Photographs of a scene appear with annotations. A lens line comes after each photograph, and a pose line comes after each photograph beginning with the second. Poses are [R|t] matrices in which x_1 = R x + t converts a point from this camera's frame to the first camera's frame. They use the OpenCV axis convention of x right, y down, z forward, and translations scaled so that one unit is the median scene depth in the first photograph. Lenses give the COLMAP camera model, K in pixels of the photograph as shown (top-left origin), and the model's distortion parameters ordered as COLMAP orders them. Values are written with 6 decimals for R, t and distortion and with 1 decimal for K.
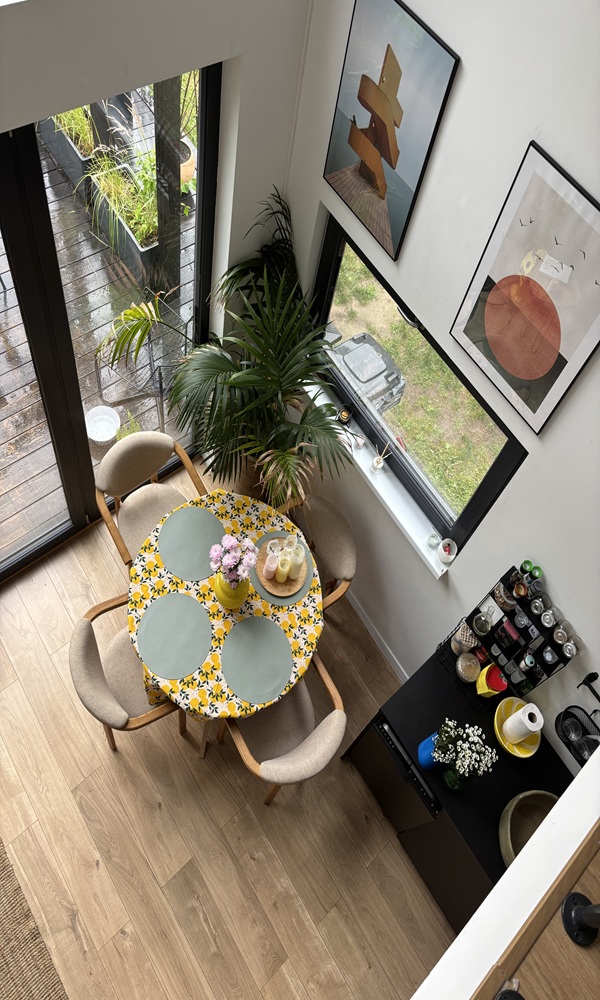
lens RADIAL K [[796.4, 0, 299.7], [0, 796.4, 495.9], [0, 0, 1]] dist [0.016172, -0.003032]
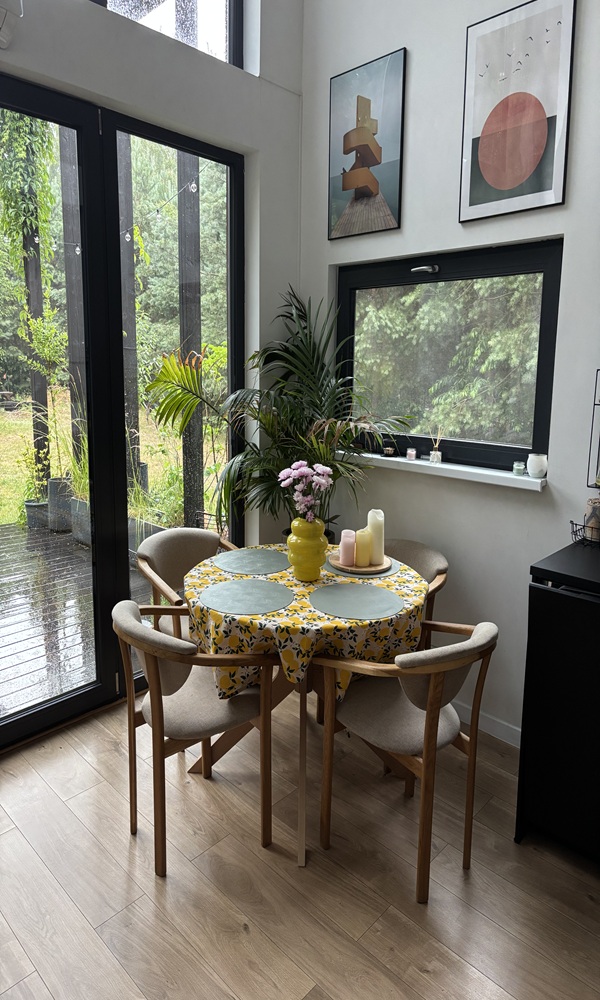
lens RADIAL K [[796.4, 0, 299.0], [0, 796.4, 498.6], [0, 0, 1]] dist [0.016172, -0.003032]
pose [[0.986375, -0.136354, 0.092044, -0.164847], [0.158090, 0.630811, -0.759662, 0.716371], [0.045521, 0.763862, 0.643772, 0.425639]]
